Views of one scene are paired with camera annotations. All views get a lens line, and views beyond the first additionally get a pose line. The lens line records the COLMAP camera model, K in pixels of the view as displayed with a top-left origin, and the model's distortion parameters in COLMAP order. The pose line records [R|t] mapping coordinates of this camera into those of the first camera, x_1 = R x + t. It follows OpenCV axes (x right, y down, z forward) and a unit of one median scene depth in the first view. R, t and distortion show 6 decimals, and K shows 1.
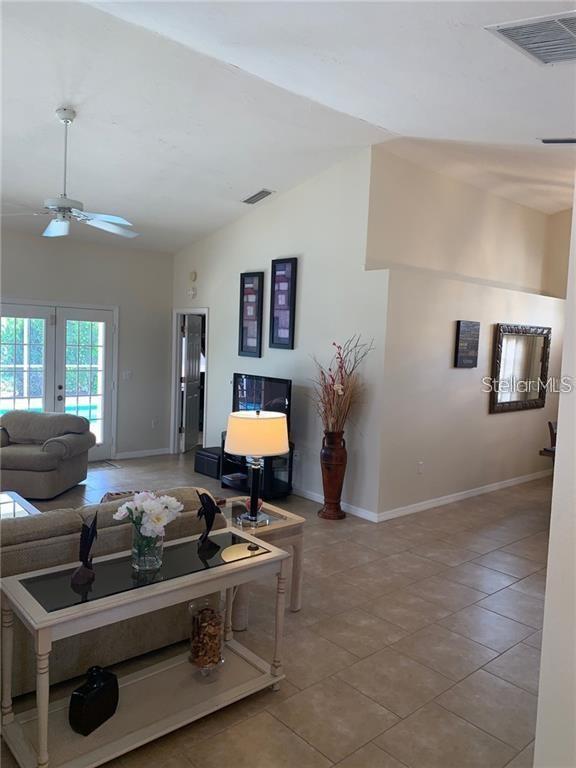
lens RADIAL K [[588.9, 0, 285.4], [0, 588.9, 381.2], [0, 0, 1]] dist [0.084697, -0.060287]
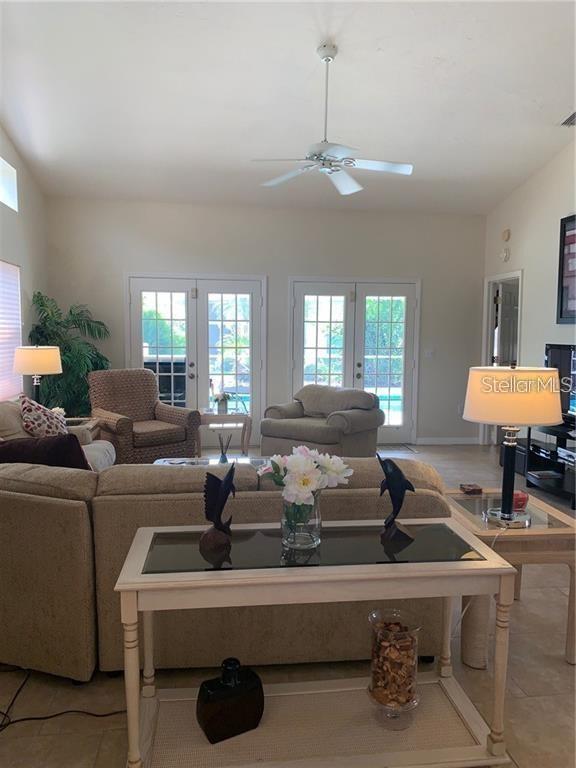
lens RADIAL K [[588.9, 0, 297.9], [0, 588.9, 372.5], [0, 0, 1]] dist [0.084697, -0.060287]
pose [[0.839485, 0.006796, -0.543340, 0.143978], [-0.017071, 0.999758, -0.013872, 0.086764], [0.543114, 0.020921, 0.839398, 0.304583]]
